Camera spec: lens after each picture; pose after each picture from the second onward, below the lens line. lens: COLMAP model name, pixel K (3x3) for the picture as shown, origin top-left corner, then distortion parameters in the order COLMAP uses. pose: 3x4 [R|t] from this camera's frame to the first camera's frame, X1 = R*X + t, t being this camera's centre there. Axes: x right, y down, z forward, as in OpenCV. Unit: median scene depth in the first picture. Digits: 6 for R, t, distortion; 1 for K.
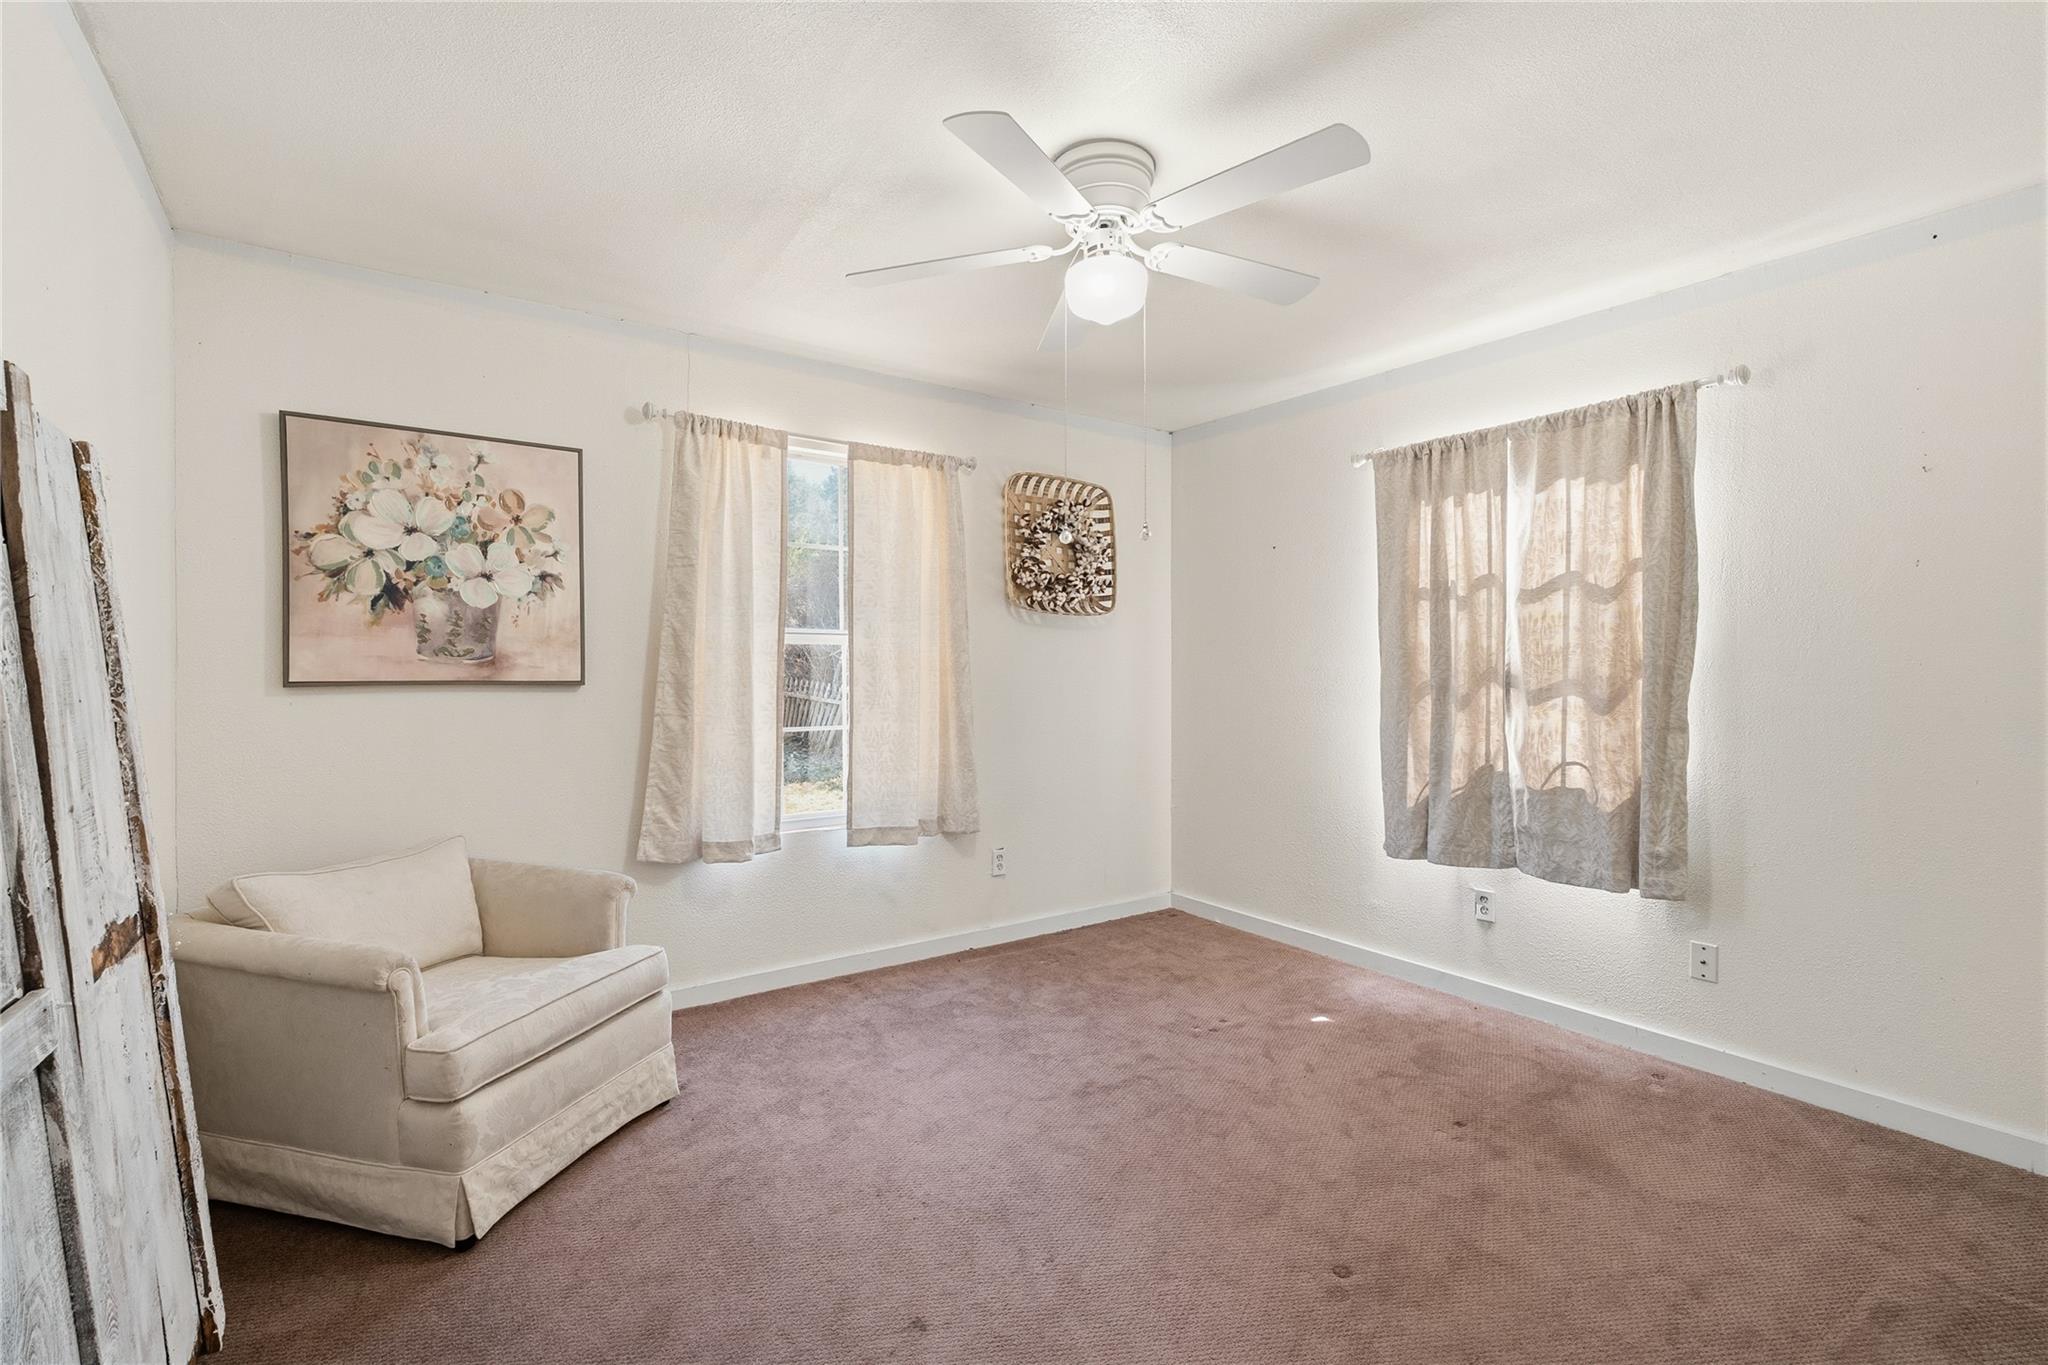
lens RADIAL K [[928.5, 0, 1024.2], [0, 928.5, 685.0], [0, 0, 1]] dist [-0.008411, 0.001303]
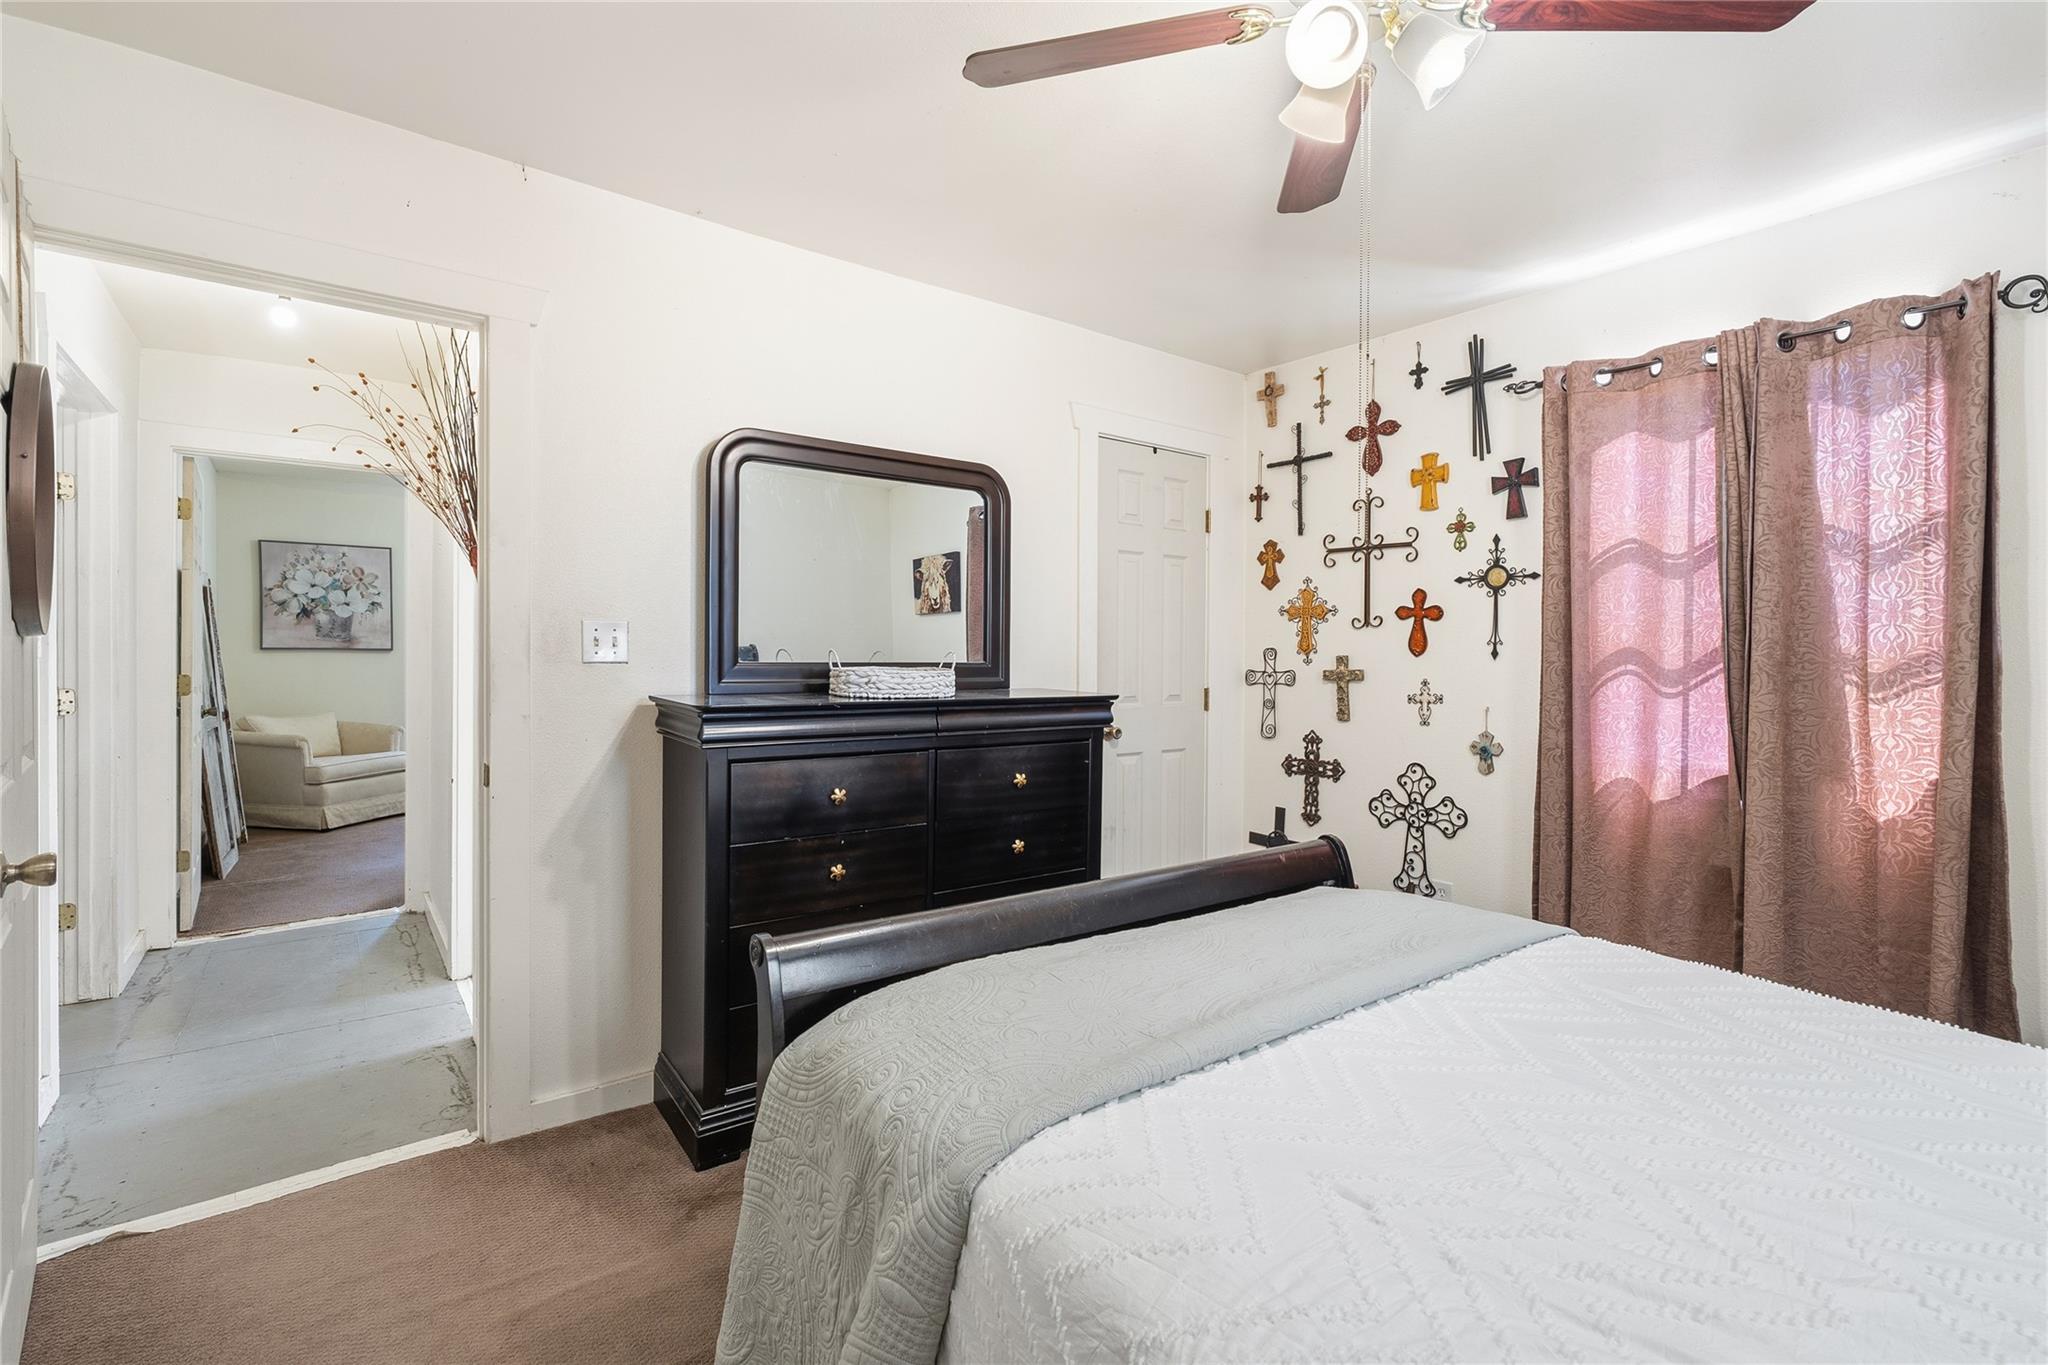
lens RADIAL K [[928.5, 0, 1023.9], [0, 928.5, 674.4], [0, 0, 1]] dist [-0.008411, 0.001303]
pose [[0.999496, 0.002579, 0.031628, 1.128244], [-0.002854, 0.999958, 0.008655, 0.039054], [-0.031604, -0.008741, 0.999462, -1.489324]]
